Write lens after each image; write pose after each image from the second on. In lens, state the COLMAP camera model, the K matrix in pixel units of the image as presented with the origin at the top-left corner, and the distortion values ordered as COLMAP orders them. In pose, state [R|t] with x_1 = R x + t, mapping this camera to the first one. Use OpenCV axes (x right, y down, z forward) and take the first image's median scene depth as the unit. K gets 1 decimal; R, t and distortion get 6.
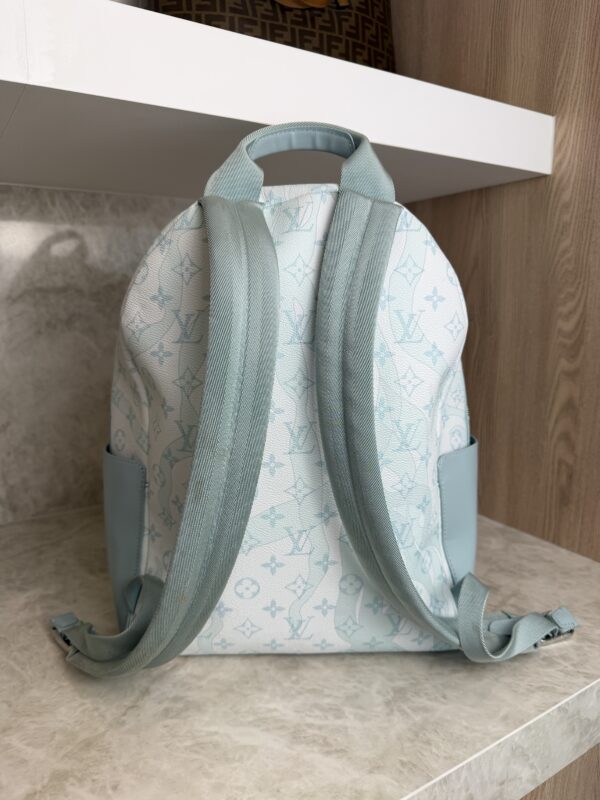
lens RADIAL K [[587.5, 0, 303.7], [0, 587.5, 397.6], [0, 0, 1]] dist [-0.021359, -0.000999]
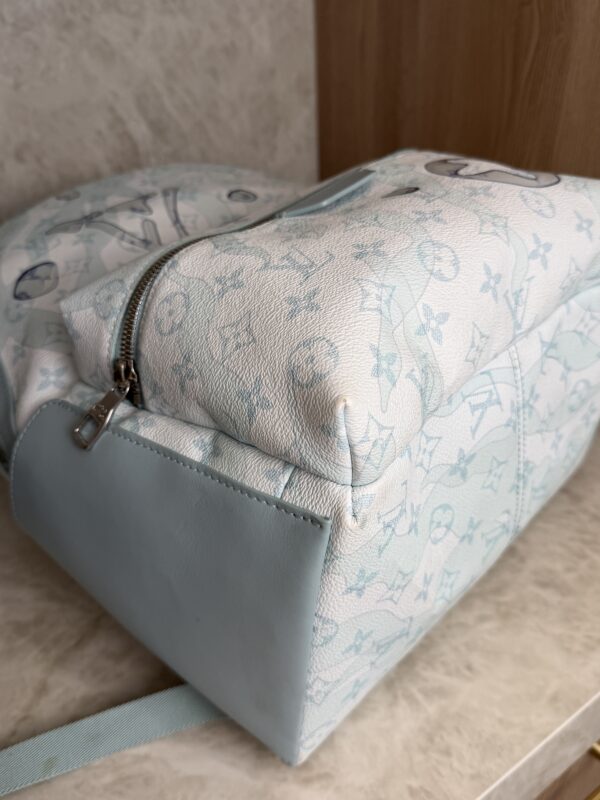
lens RADIAL K [[752.4, 0, 295.5], [0, 752.4, 402.6], [0, 0, 1]] dist [-0.036508, 0.000000]
pose [[0.997704, -0.062495, 0.026113, 0.028543], [0.045944, 0.907724, 0.417046, -0.161824], [-0.049767, -0.414888, 0.908510, 0.322420]]
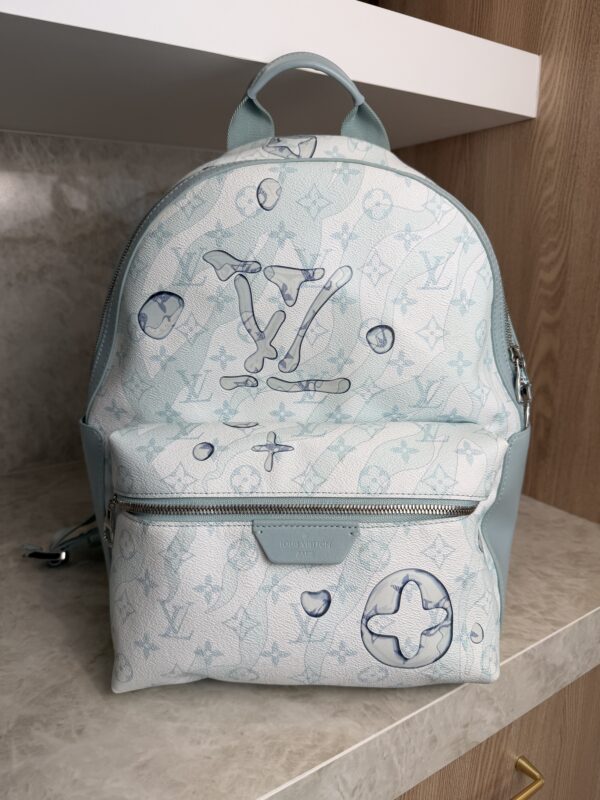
lens RADIAL K [[587.5, 0, 302.4], [0, 587.5, 397.9], [0, 0, 1]] dist [-0.021359, -0.000999]
pose [[0.999937, -0.001491, 0.011086, 0.040940], [0.000753, 0.997800, 0.066292, 0.021923], [-0.011160, -0.066280, 0.997739, 0.021671]]
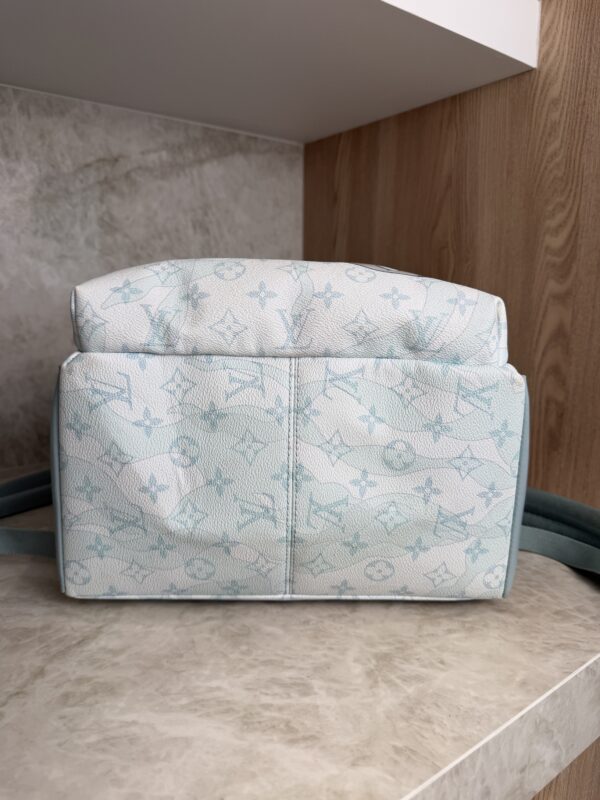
lens RADIAL K [[587.5, 0, 303.3], [0, 587.5, 398.2], [0, 0, 1]] dist [-0.021359, -0.000999]
pose [[0.996248, -0.007227, 0.086247, -0.003431], [0.007462, 0.999969, -0.002402, 0.167409], [-0.086227, 0.003037, 0.996271, 0.251064]]
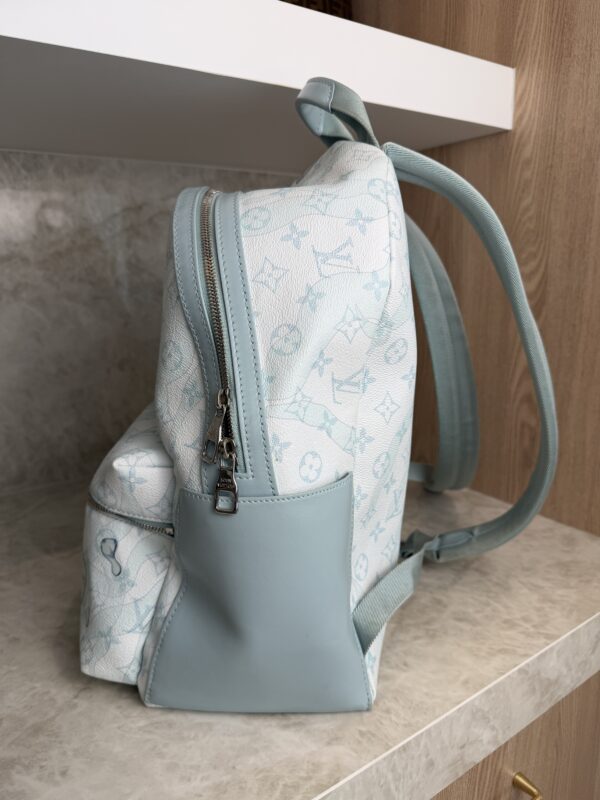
lens RADIAL K [[587.5, 0, 305.7], [0, 587.5, 397.3], [0, 0, 1]] dist [-0.021359, -0.000999]
pose [[0.998589, -0.025874, 0.046379, 0.038075], [0.023573, 0.998497, 0.049483, 0.008794], [-0.047589, -0.048320, 0.997698, 0.041333]]
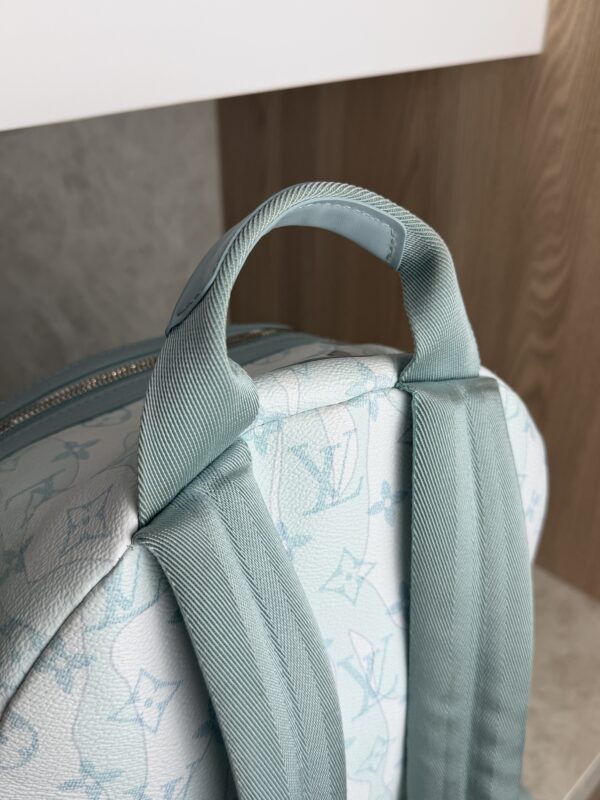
lens RADIAL K [[752.4, 0, 303.3], [0, 752.4, 398.7], [0, 0, 1]] dist [-0.036508, 0.000000]
pose [[0.982522, -0.094078, 0.160625, 0.024535], [0.029334, 0.930358, 0.365478, -0.510779], [-0.183822, -0.354379, 0.916856, 0.295381]]
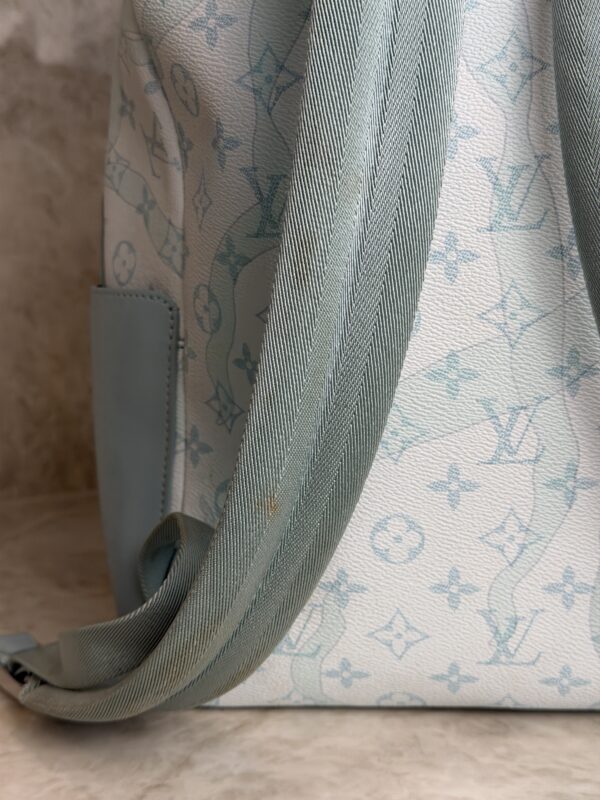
lens RADIAL K [[1145.4, 0, 299.6], [0, 1145.4, 404.1], [0, 0, 1]] dist [0.071476, 0.000000]
pose [[0.991831, -0.014130, -0.126773, -0.057077], [0.012602, 0.999838, -0.012846, 0.229926], [0.126934, 0.011143, 0.991849, 0.089460]]
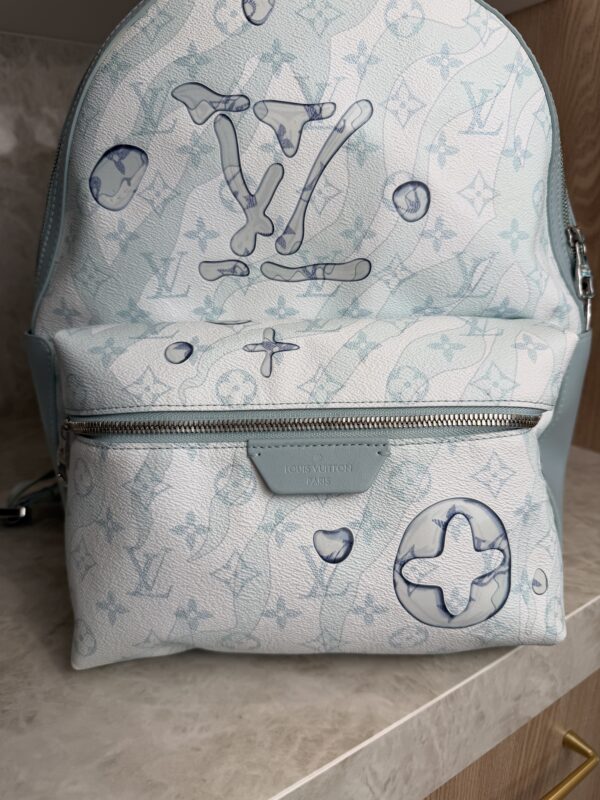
lens RADIAL K [[587.5, 0, 300.7], [0, 587.5, 403.7], [0, 0, 1]] dist [-0.021359, -0.000999]
pose [[0.999512, -0.023588, 0.020455, 0.025185], [0.021178, 0.993600, 0.110955, 0.139601], [-0.022941, -0.110468, 0.993615, 0.214624]]
